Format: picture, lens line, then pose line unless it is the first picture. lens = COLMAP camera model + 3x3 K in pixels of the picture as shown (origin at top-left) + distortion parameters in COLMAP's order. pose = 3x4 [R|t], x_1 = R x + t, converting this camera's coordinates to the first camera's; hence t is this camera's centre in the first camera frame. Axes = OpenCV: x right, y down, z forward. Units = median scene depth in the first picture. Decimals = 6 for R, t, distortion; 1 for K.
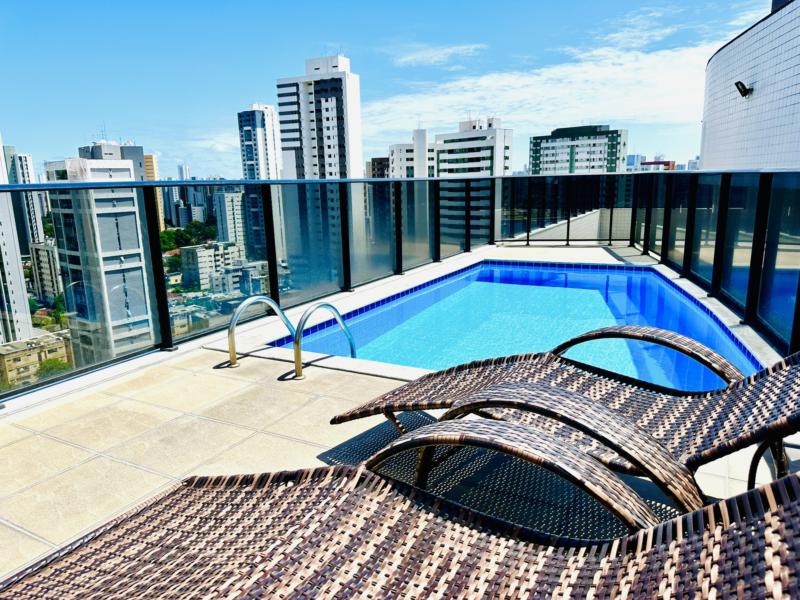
lens RADIAL K [[537.8, 0, 400.0], [0, 537.8, 300.0], [0, 0, 1]] dist [-0.049560, -0.001192]
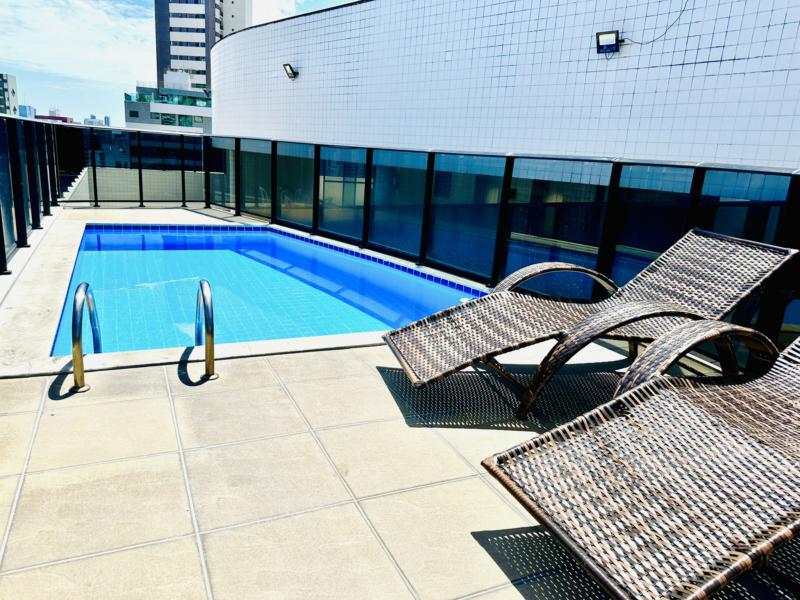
lens RADIAL K [[537.8, 0, 400.0], [0, 537.8, 300.0], [0, 0, 1]] dist [-0.049560, -0.001192]
pose [[0.588668, -0.133419, 0.797289, -0.657305], [0.072160, 0.991021, 0.112559, -0.042113], [-0.805147, -0.008727, 0.593010, 0.285513]]
